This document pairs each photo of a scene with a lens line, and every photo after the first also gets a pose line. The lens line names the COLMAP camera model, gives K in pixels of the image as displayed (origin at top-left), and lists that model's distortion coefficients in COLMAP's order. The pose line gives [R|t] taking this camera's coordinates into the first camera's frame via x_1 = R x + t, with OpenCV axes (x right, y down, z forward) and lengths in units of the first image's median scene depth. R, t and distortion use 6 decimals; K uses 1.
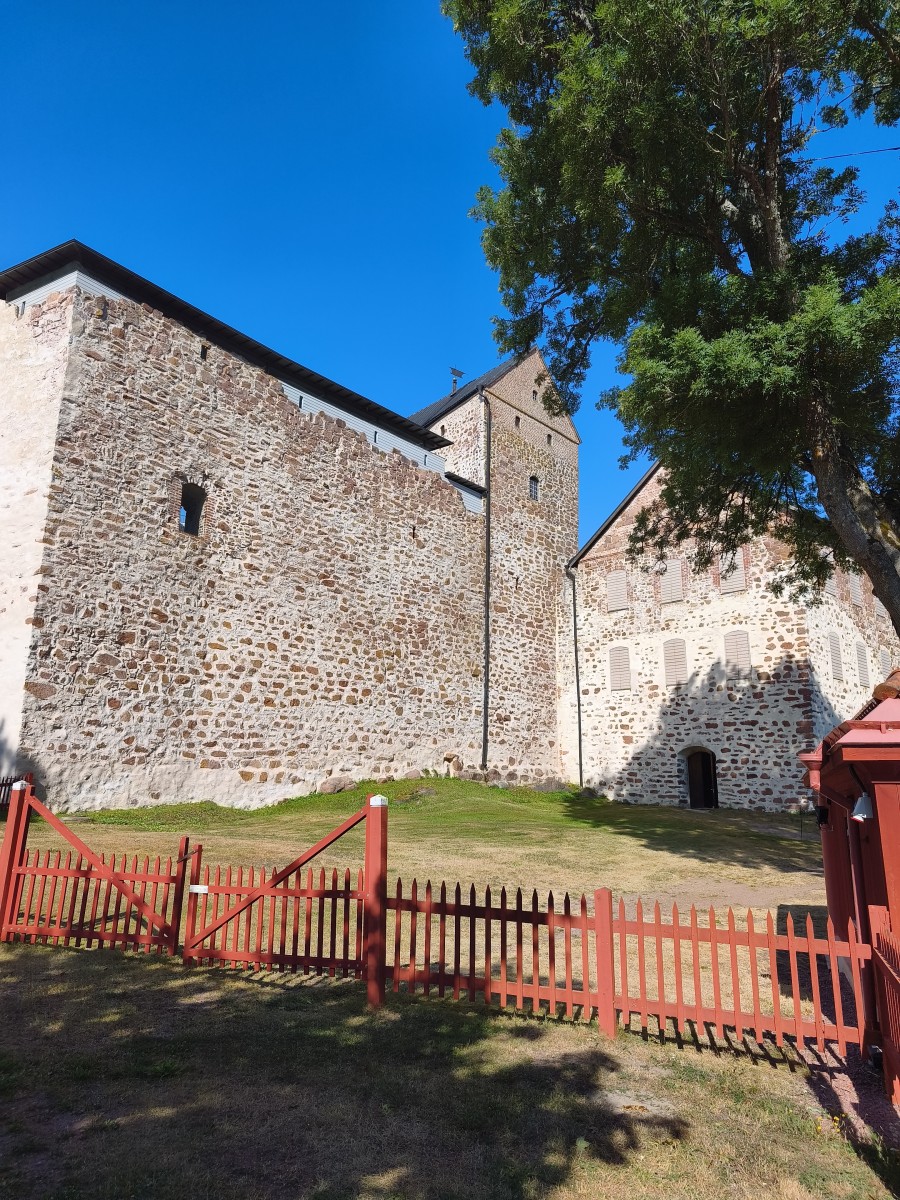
lens RADIAL K [[794.3, 0, 462.6], [0, 794.3, 595.4], [0, 0, 1]] dist [0.025382, -0.046745]
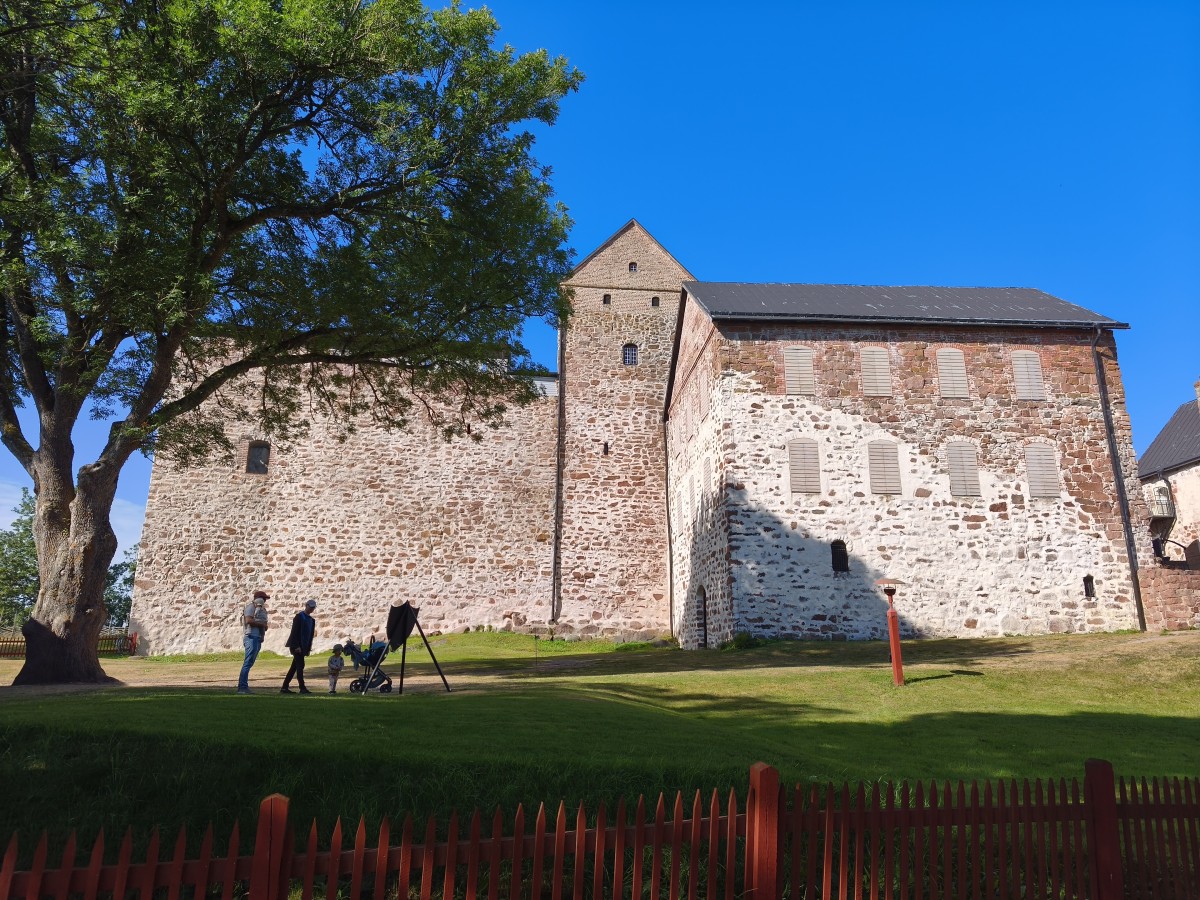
lens RADIAL K [[794.3, 0, 587.1], [0, 794.3, 444.5], [0, 0, 1]] dist [0.025382, -0.046745]
pose [[0.738777, -0.202218, -0.642897, 0.987522], [0.166059, 0.979132, -0.117154, 0.134627], [0.653172, -0.020209, 0.756940, 0.239937]]
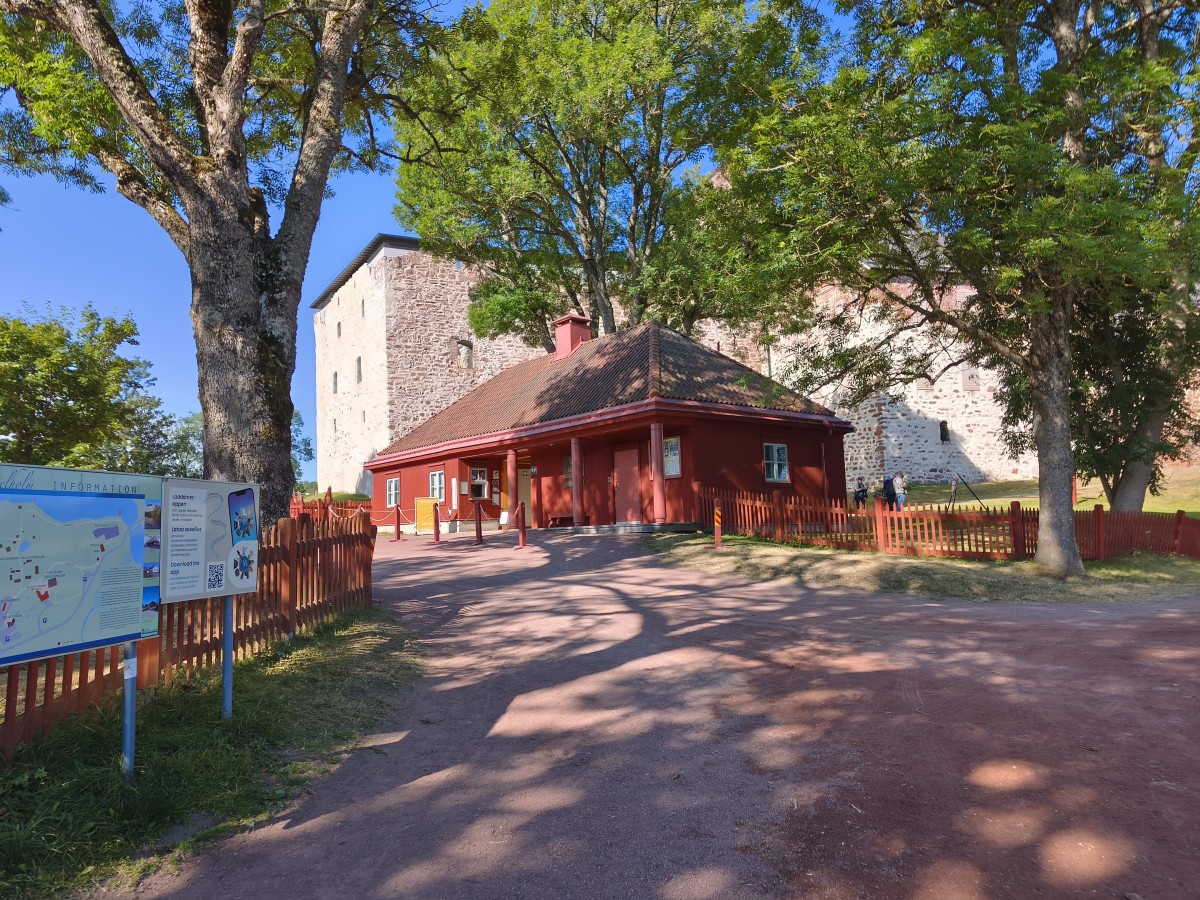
lens RADIAL K [[794.3, 0, 599.9], [0, 794.3, 443.7], [0, 0, 1]] dist [0.025382, -0.046745]
pose [[0.864834, -0.098316, -0.492337, 0.742654], [0.169387, 0.980279, 0.101788, -0.034315], [0.472620, -0.171426, 0.864432, -0.439298]]
